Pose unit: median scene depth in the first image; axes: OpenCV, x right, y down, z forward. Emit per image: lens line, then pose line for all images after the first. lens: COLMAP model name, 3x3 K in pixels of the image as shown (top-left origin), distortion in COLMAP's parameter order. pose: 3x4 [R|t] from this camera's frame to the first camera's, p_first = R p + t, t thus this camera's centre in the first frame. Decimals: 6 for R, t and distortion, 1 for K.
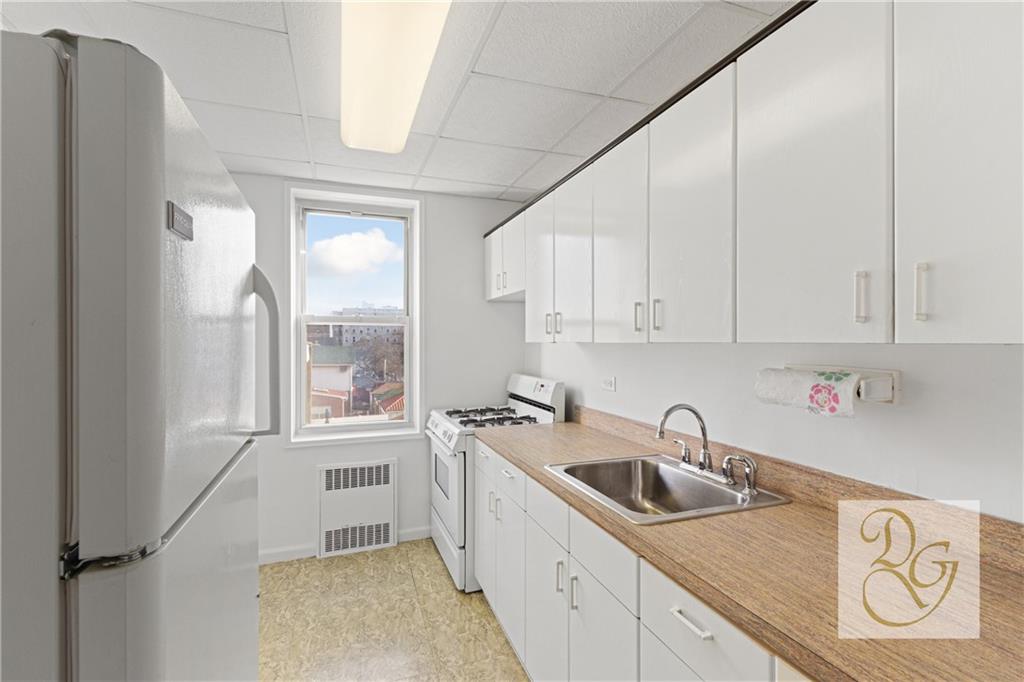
lens RADIAL K [[473.5, 0, 509.6], [0, 473.5, 339.5], [0, 0, 1]] dist [-0.002254, -0.000242]
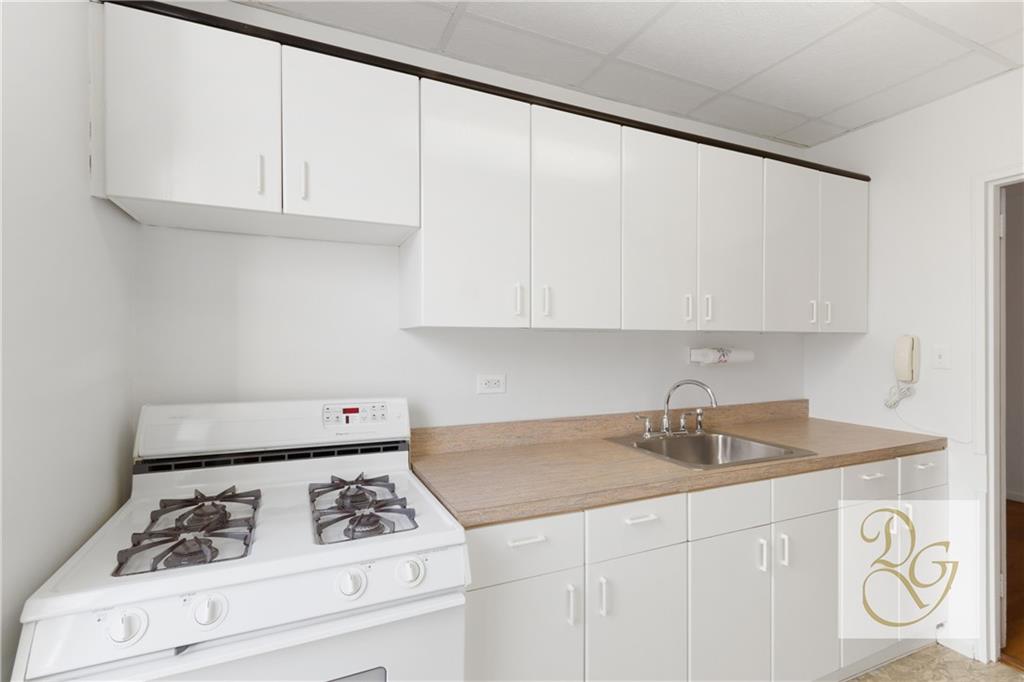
lens RADIAL K [[473.5, 0, 508.5], [0, 473.5, 339.5], [0, 0, 1]] dist [-0.002254, -0.000242]
pose [[-0.065764, -0.010055, 0.997785, -0.568492], [0.003137, 0.999942, 0.010283, 0.014389], [-0.997830, 0.003807, -0.065728, 1.059233]]
